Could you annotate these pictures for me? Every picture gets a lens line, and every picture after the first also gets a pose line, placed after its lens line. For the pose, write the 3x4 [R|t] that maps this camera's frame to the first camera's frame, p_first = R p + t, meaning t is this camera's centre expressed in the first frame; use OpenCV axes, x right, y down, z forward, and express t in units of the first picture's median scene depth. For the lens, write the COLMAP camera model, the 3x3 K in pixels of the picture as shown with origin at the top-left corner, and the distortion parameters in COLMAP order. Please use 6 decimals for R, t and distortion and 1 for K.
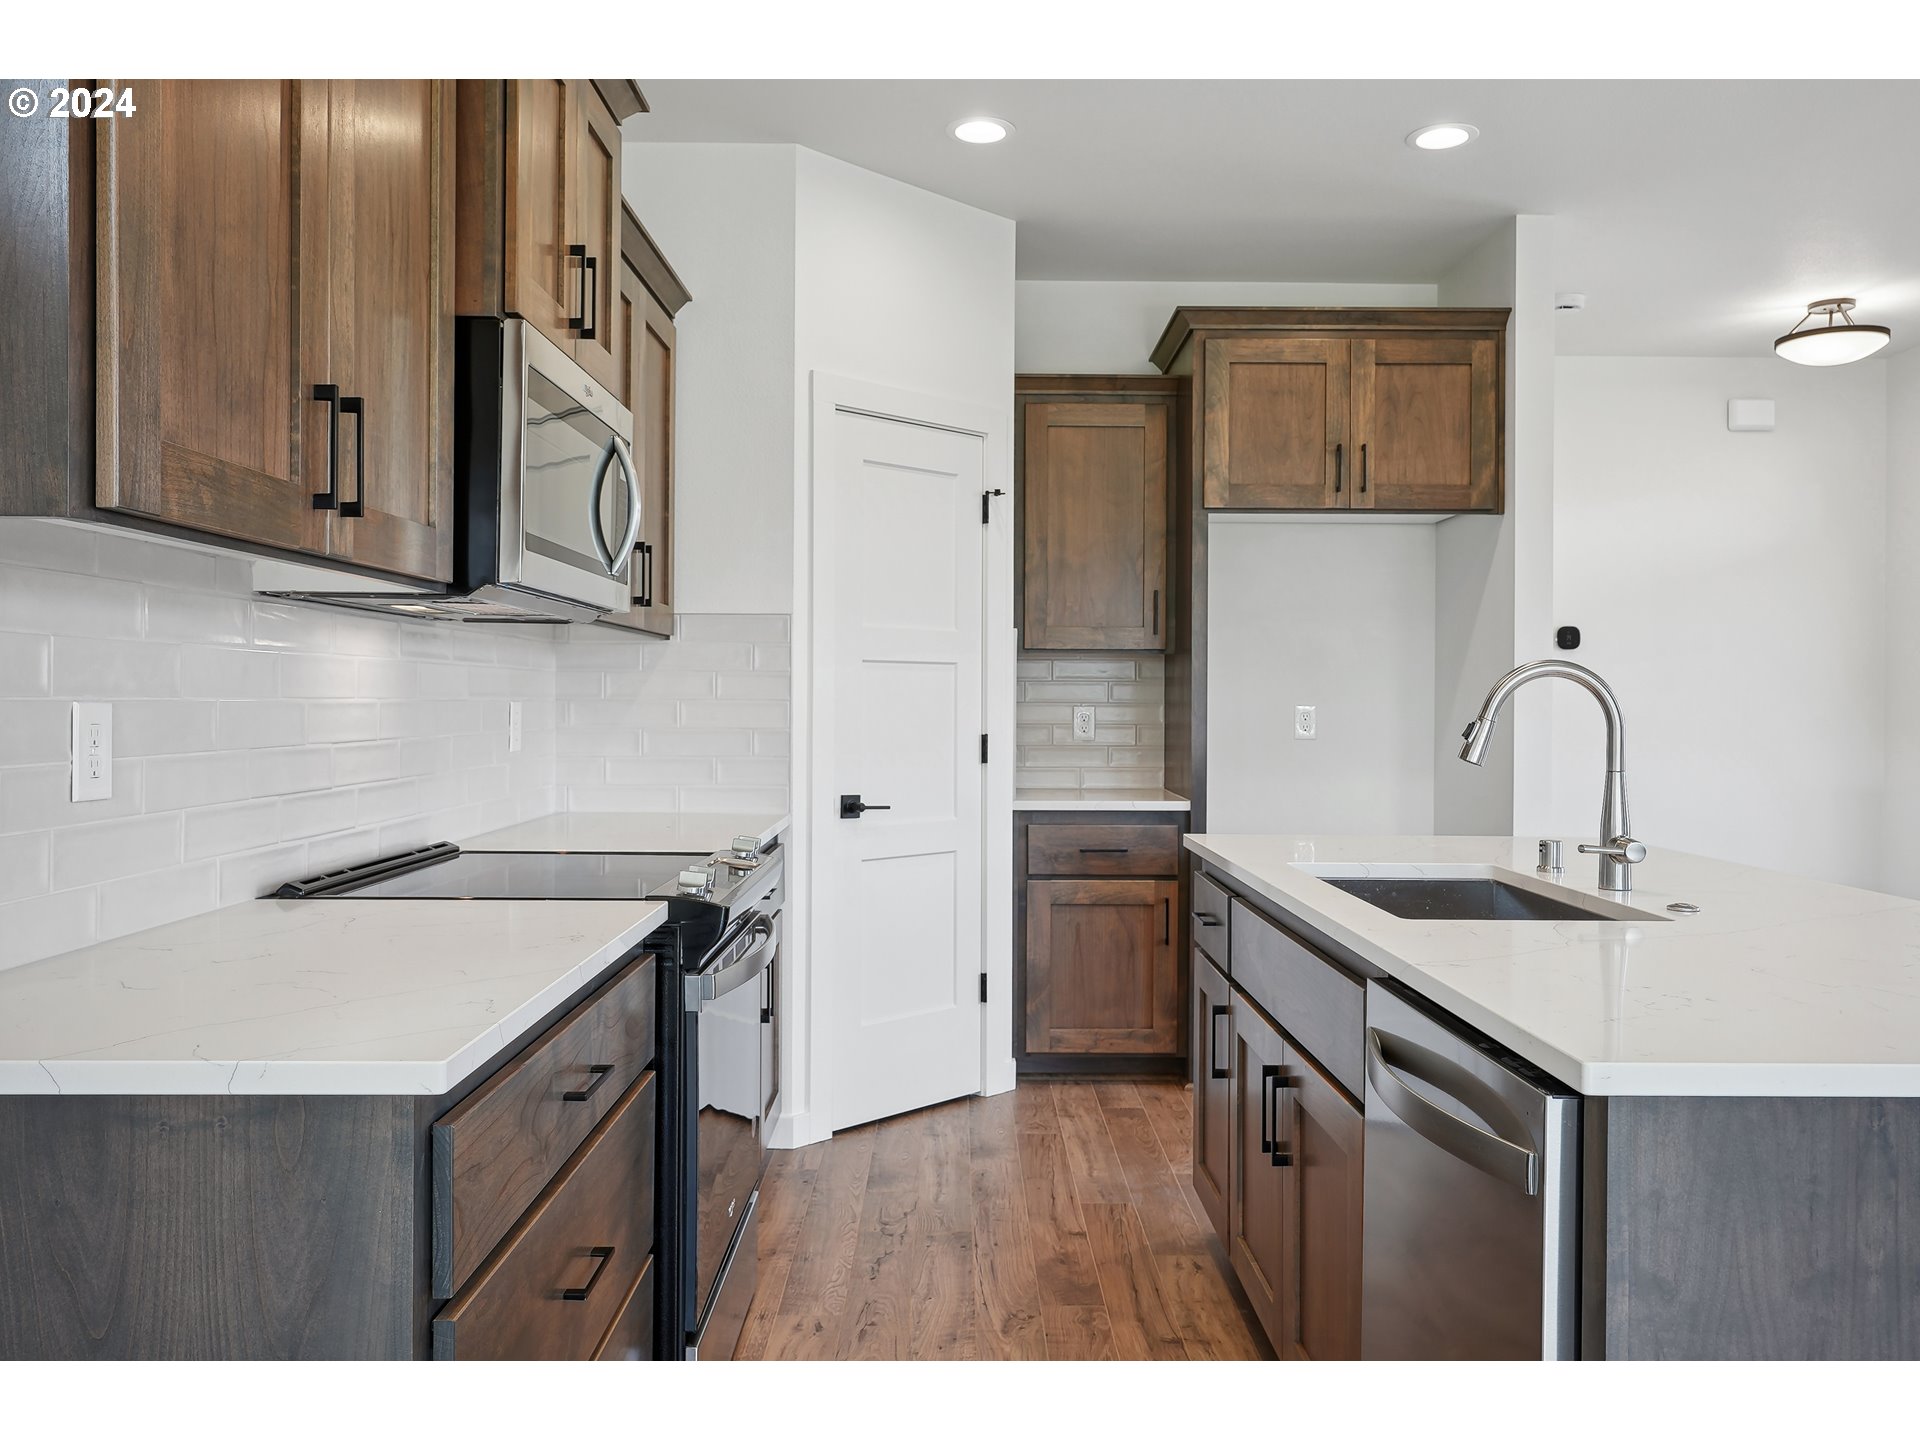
lens RADIAL K [[1481.7, 0, 966.8], [0, 1481.7, 699.6], [0, 0, 1]] dist [0.006178, 0.004338]
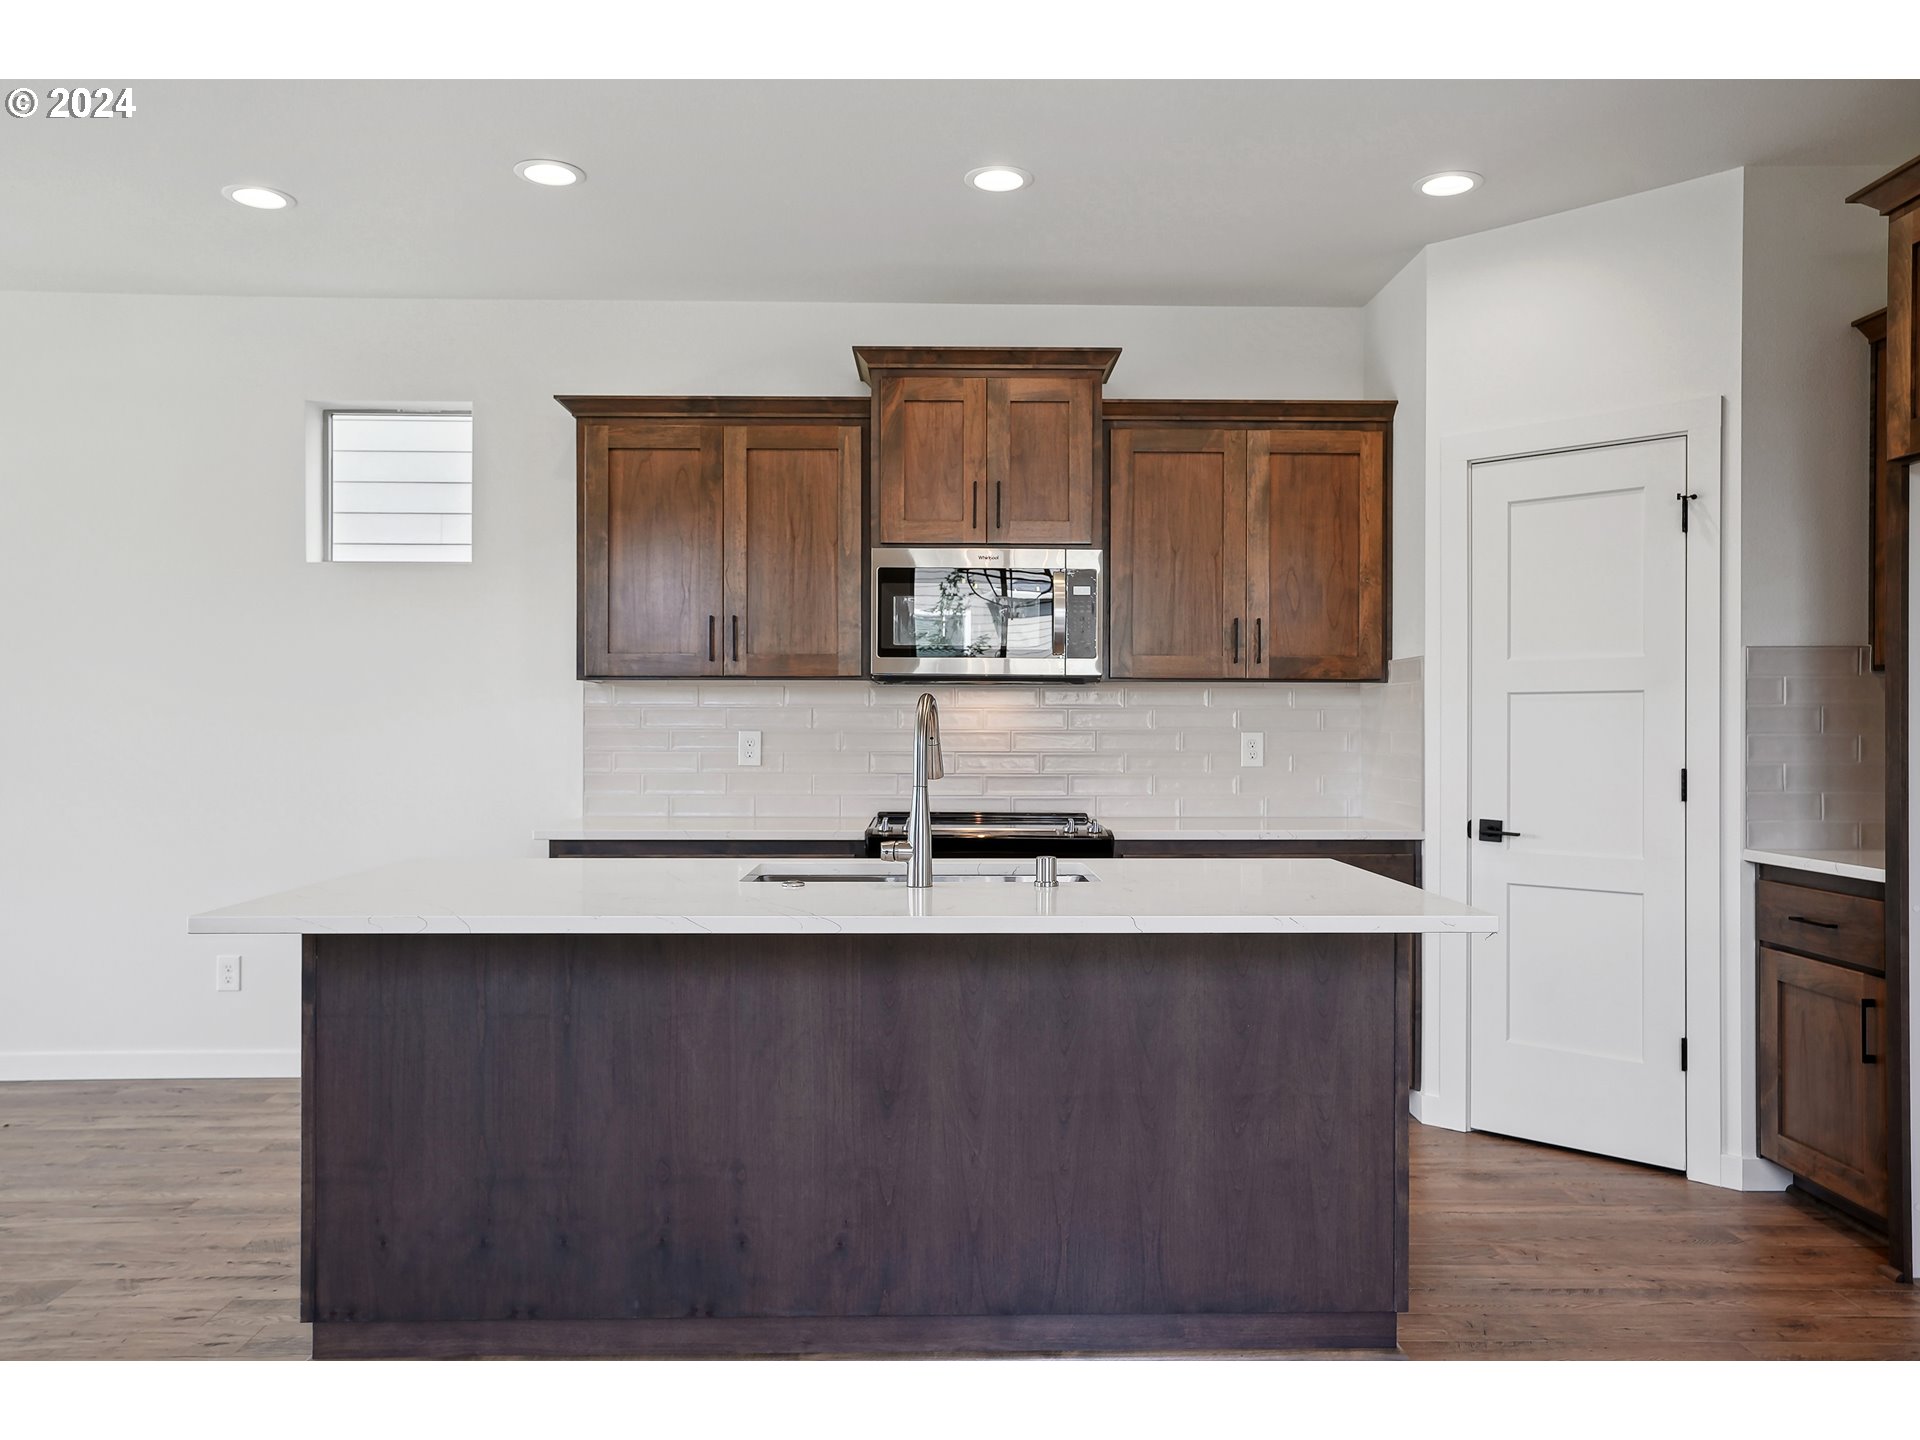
lens RADIAL K [[1406.1, 0, 978.4], [0, 1406.1, 730.9], [0, 0, 1]] dist [-0.003944, 0.029995]
pose [[0.026446, -0.004136, -0.999642, 0.831534], [-0.001435, 0.999990, -0.004176, 0.004449], [0.999649, 0.001545, 0.026439, 0.545358]]
